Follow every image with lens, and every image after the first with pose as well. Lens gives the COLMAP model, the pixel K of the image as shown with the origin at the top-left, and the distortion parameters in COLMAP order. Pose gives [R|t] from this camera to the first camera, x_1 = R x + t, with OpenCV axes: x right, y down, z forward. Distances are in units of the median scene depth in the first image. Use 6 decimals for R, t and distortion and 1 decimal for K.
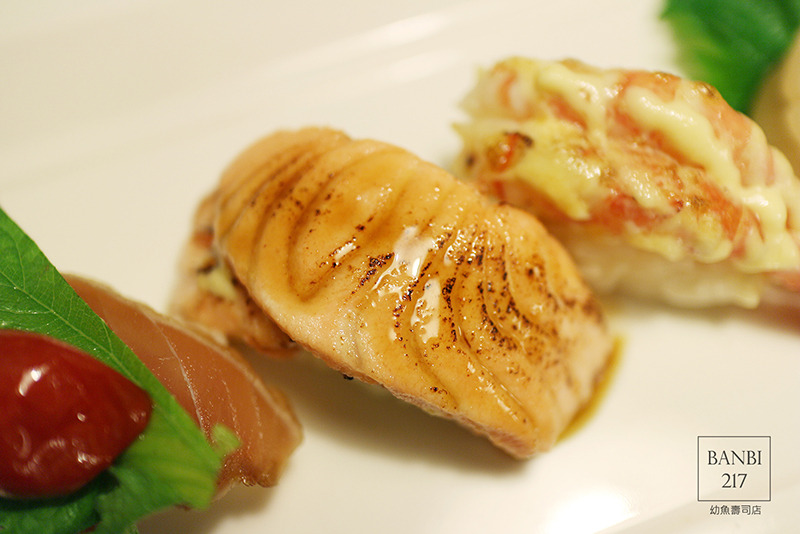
lens RADIAL K [[842.4, 0, 400.0], [0, 842.4, 267.0], [0, 0, 1]] dist [-0.011702, 0.014016]
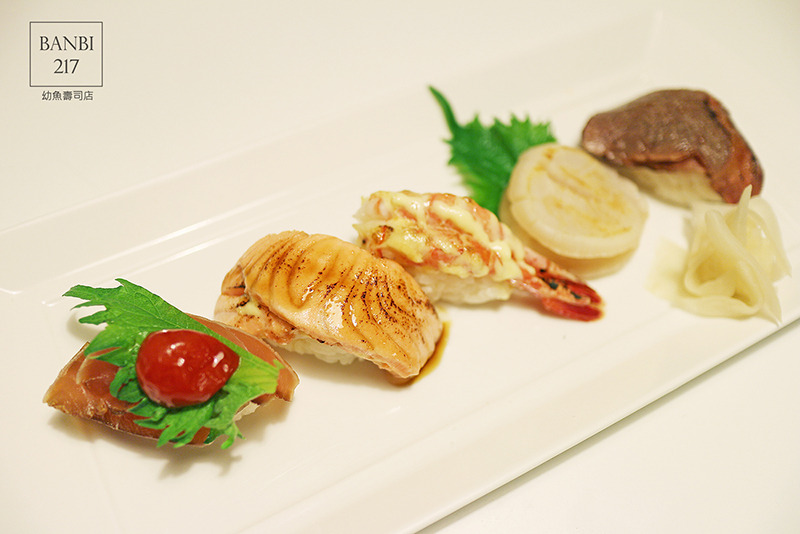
lens RADIAL K [[842.4, 0, 400.0], [0, 842.4, 267.0], [0, 0, 1]] dist [-0.011702, 0.014016]
pose [[0.979691, -0.088414, 0.179969, -0.225778], [0.114488, 0.983501, -0.140067, 0.255068], [-0.164616, 0.157827, 0.973649, -1.105298]]
